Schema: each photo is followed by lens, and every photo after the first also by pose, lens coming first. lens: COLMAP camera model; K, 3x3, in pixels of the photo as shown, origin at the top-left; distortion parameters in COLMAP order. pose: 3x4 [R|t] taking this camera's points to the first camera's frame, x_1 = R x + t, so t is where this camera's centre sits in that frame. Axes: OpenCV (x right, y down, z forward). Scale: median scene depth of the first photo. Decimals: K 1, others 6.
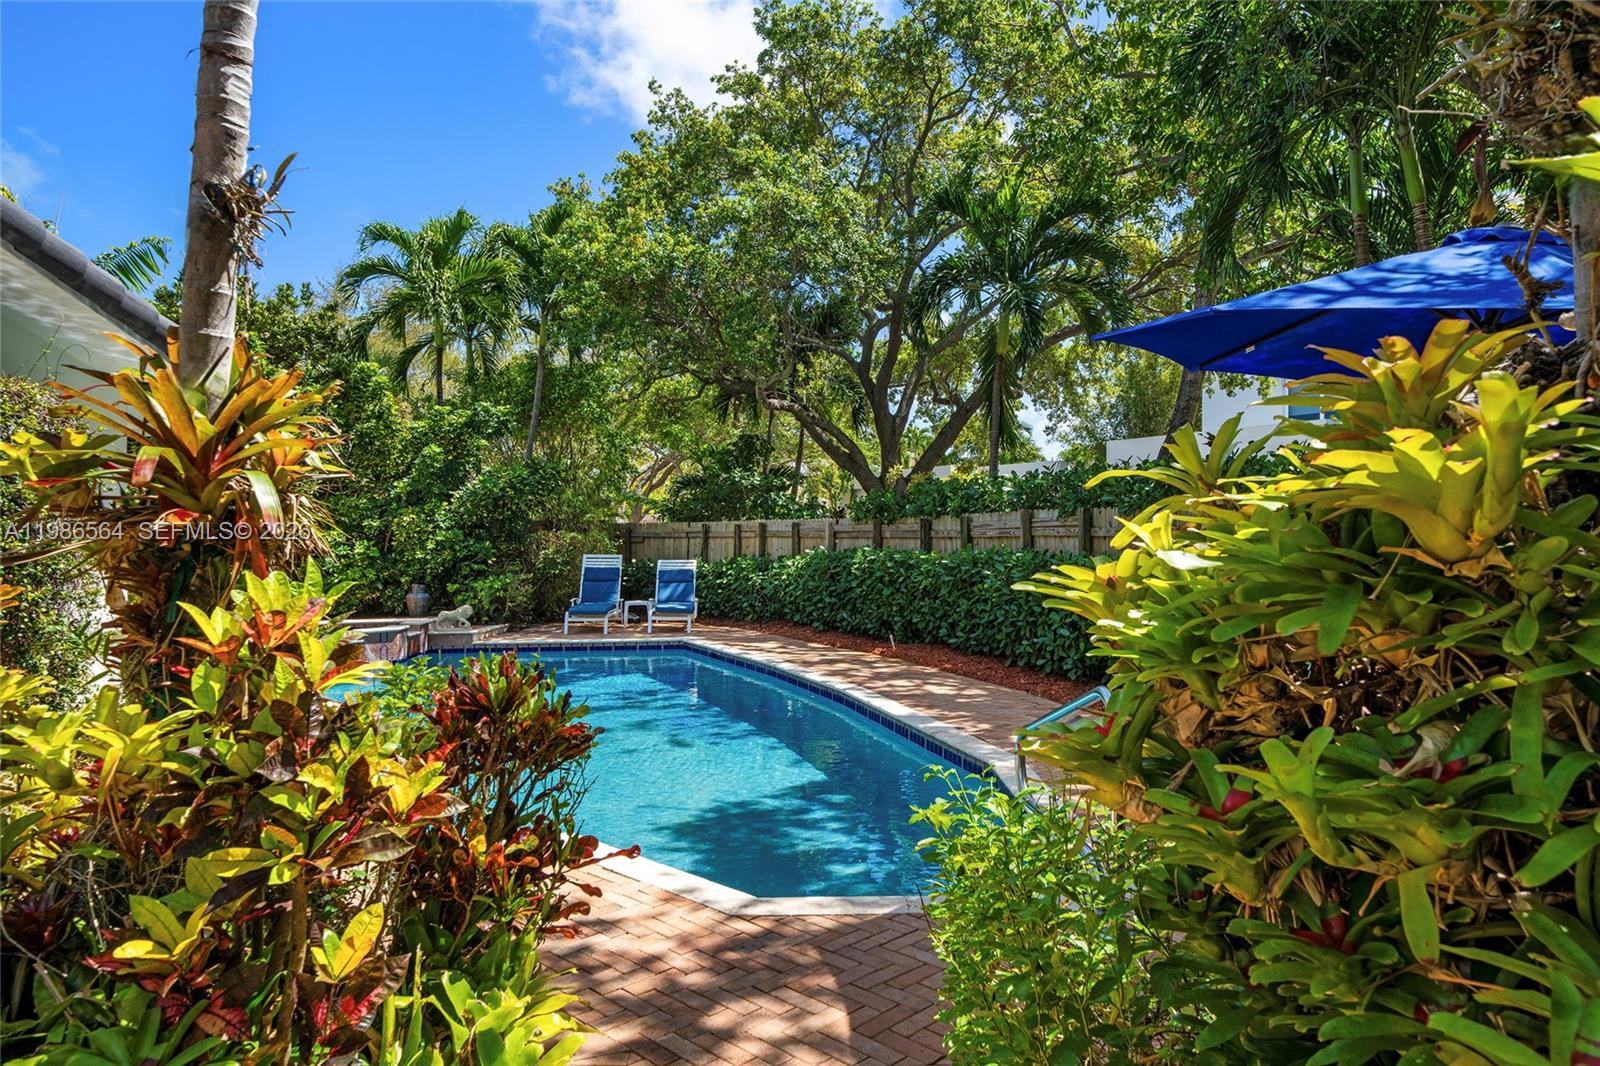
lens RADIAL K [[1098.4, 0, 800.0], [0, 1098.4, 533.0], [0, 0, 1]] dist [0.003841, 0.000669]
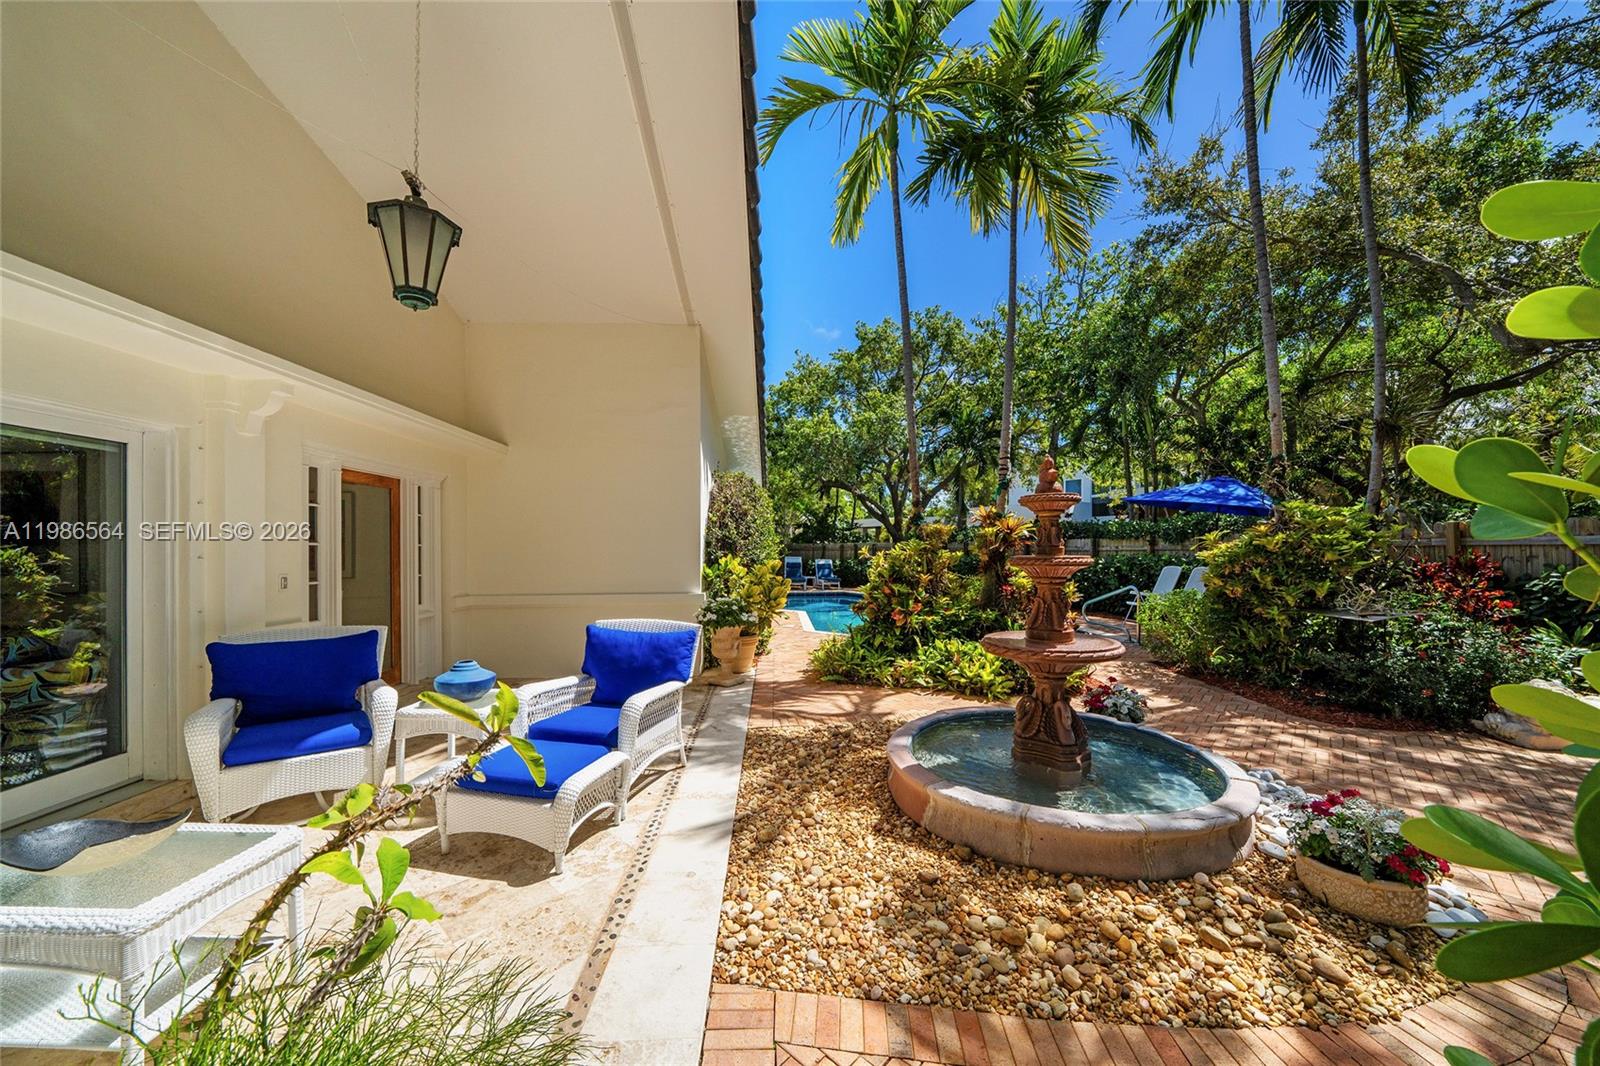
lens RADIAL K [[585.4, 0, 799.6], [0, 585.4, 540.2], [0, 0, 1]] dist [-0.000895, -0.000078]
pose [[0.994730, 0.007166, 0.102283, -0.284412], [-0.005657, 0.999871, -0.015038, 0.001937], [-0.102377, 0.014380, 0.994642, -0.237897]]
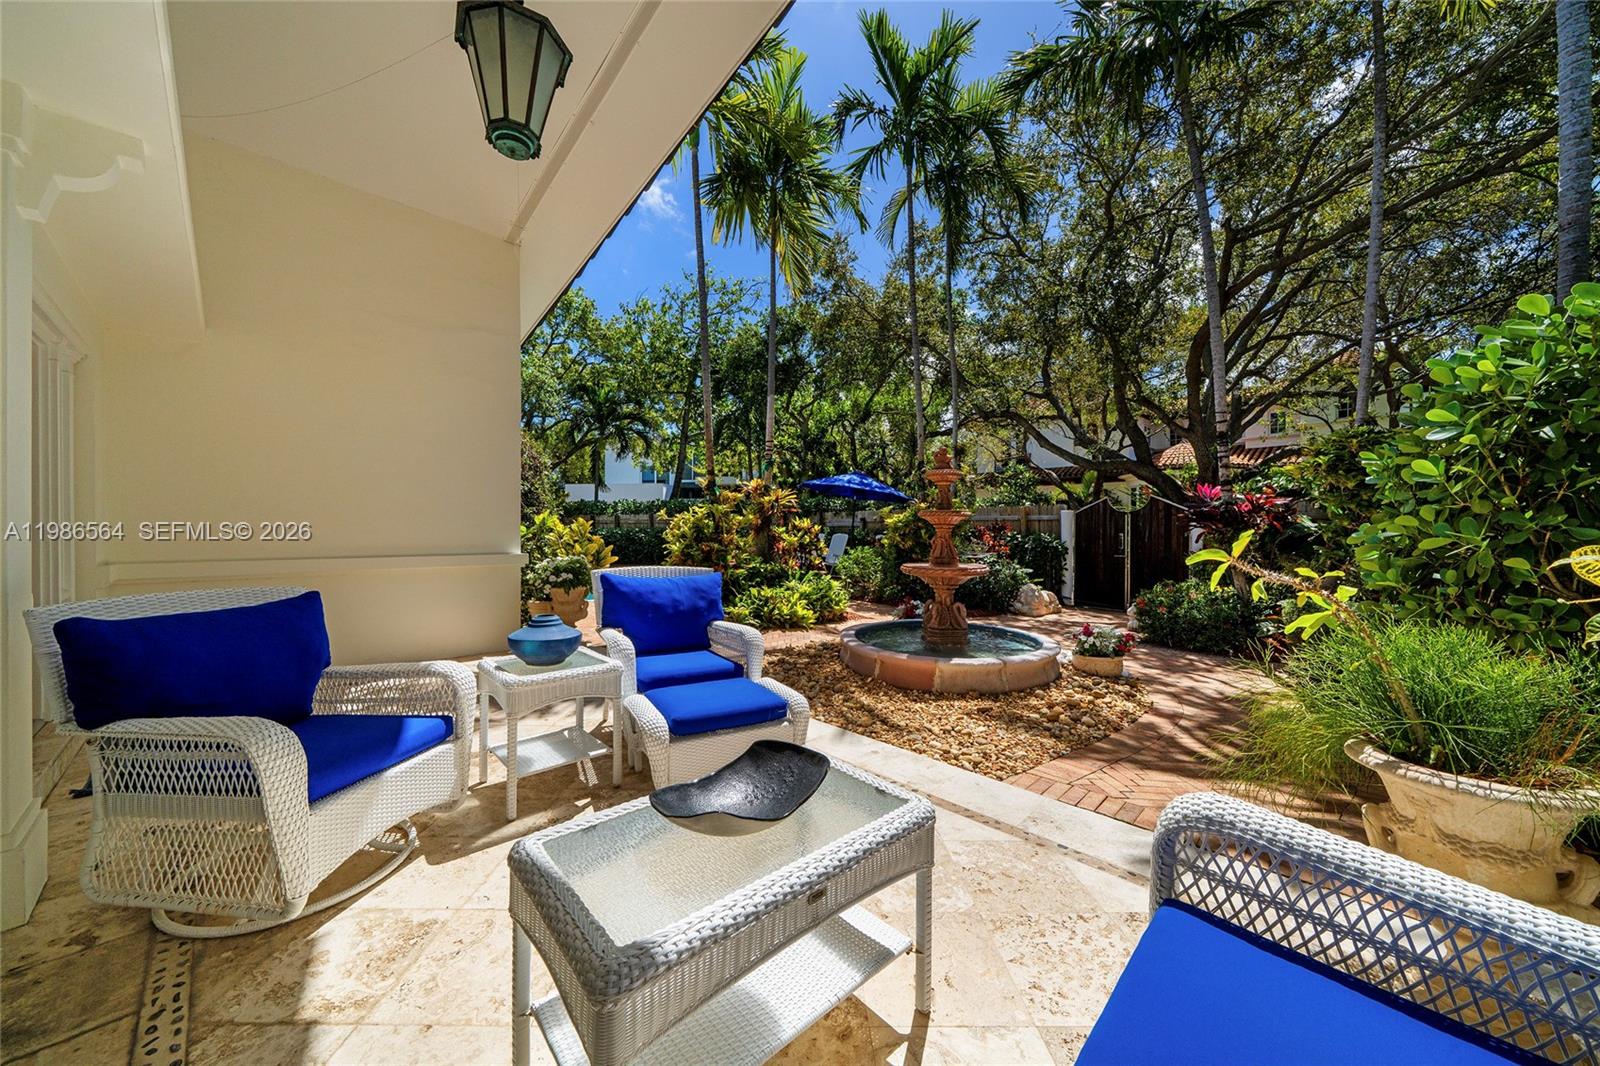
lens RADIAL K [[550.8, 0, 803.6], [0, 550.8, 527.4], [0, 0, 1]] dist [-0.000791, 0.000008]
pose [[0.655633, 0.018244, 0.754859, -0.456754], [-0.012728, 0.999833, -0.013110, 0.019368], [-0.754972, -0.001013, 0.655756, -0.174771]]
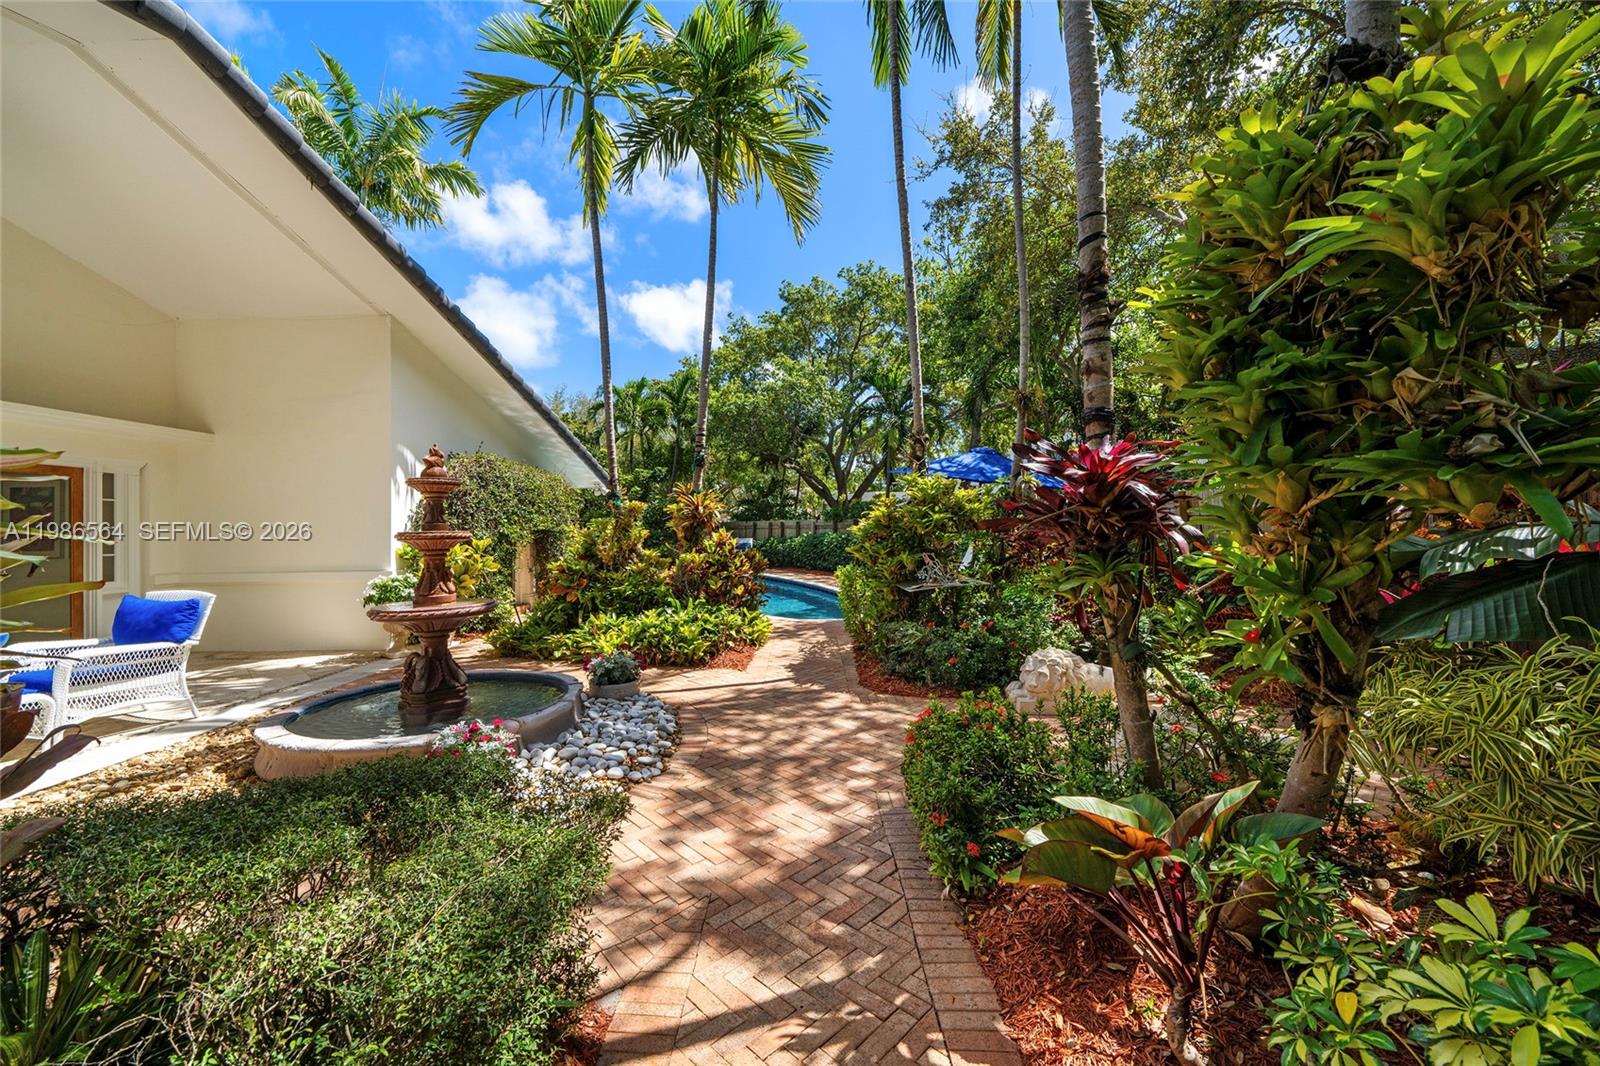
lens RADIAL K [[665.8, 0, 820.4], [0, 665.8, 527.5], [0, 0, 1]] dist [-0.000444, 0.000019]
pose [[0.999040, 0.000668, 0.043793, -0.017523], [-0.000725, 0.999999, 0.001291, 0.000443], [-0.043792, -0.001321, 0.999040, -0.328229]]
